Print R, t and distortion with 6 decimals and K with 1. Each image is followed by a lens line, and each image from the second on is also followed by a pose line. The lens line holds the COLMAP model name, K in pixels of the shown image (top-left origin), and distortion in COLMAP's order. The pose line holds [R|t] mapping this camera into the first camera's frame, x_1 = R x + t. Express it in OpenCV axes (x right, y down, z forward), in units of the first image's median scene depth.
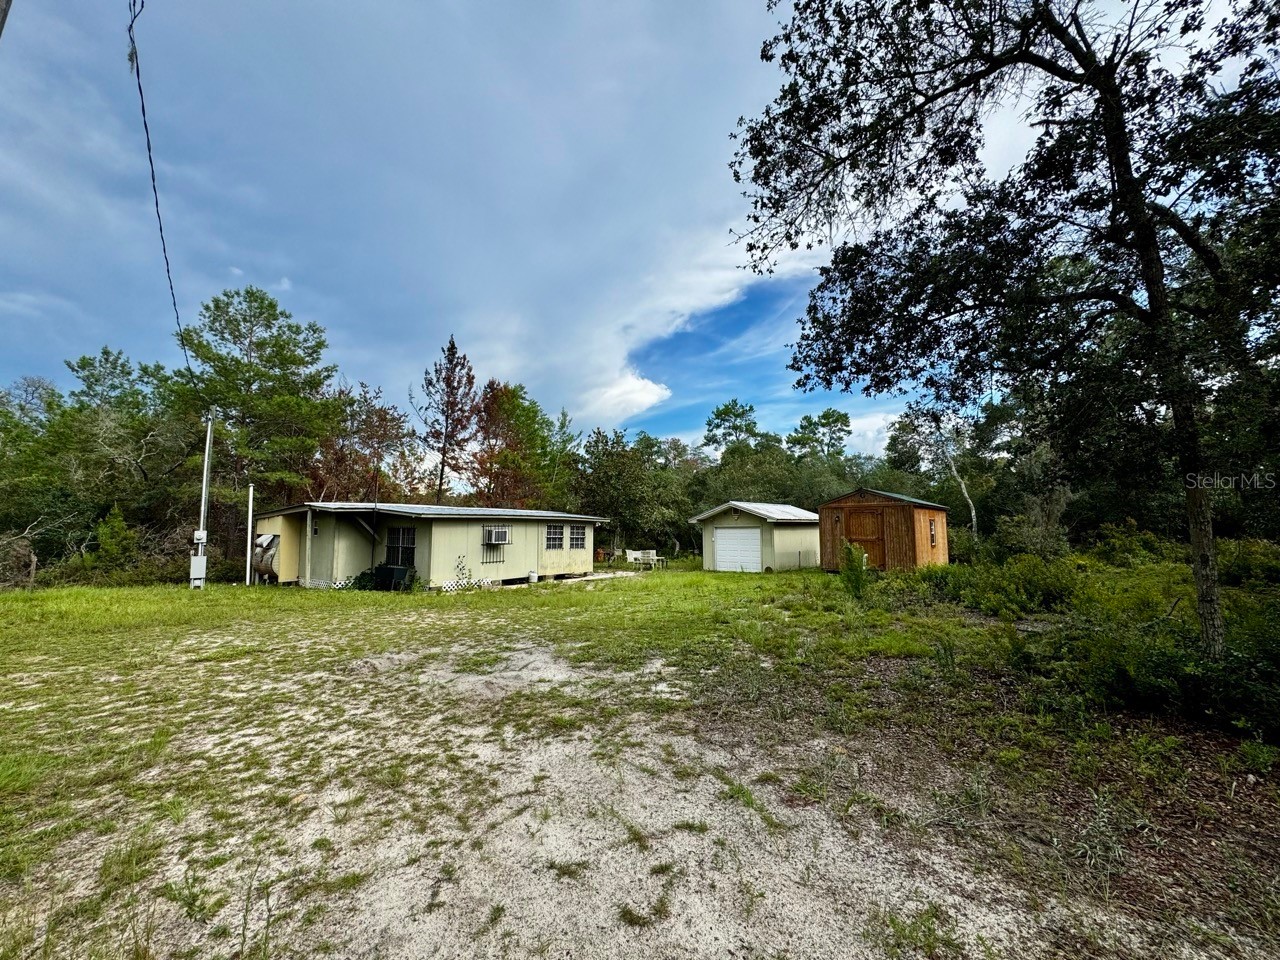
lens RADIAL K [[528.9, 0, 640.0], [0, 528.9, 480.0], [0, 0, 1]] dist [-0.001535, -0.000211]
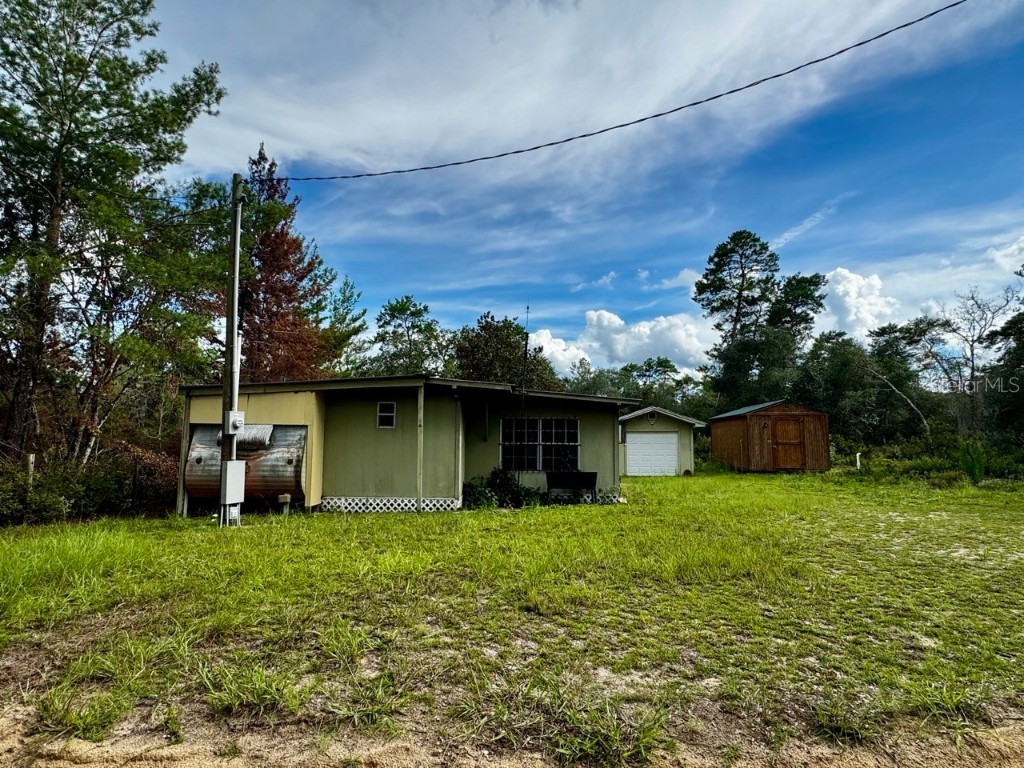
lens RADIAL K [[579.8, 0, 512.0], [0, 579.8, 384.0], [0, 0, 1]] dist [0.005516, 0.000815]
pose [[0.818814, 0.061434, 0.570762, -0.675489], [-0.057070, 0.998043, -0.025552, 0.039120], [-0.571215, -0.011651, 0.820718, 0.223377]]
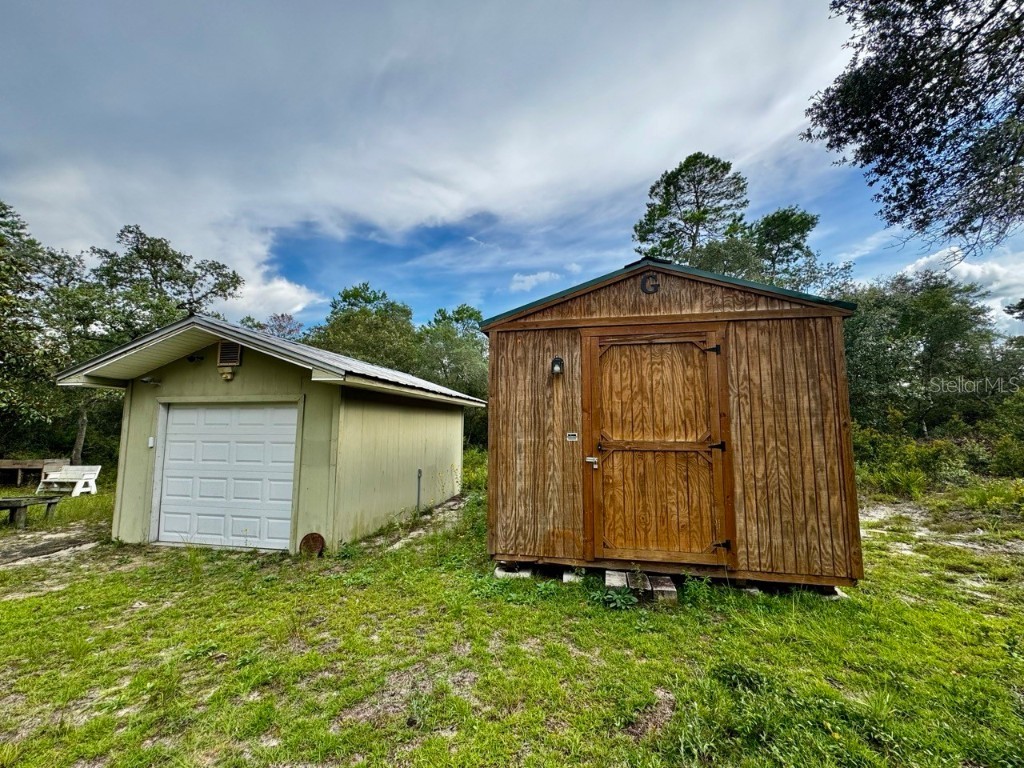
lens RADIAL K [[423.1, 0, 512.0], [0, 423.1, 384.0], [0, 0, 1]] dist [-0.001535, -0.000211]
pose [[0.884148, 0.056071, 0.463831, 0.207644], [-0.051279, 0.998421, -0.022947, 0.072133], [-0.464385, -0.003496, 0.885627, 0.672823]]
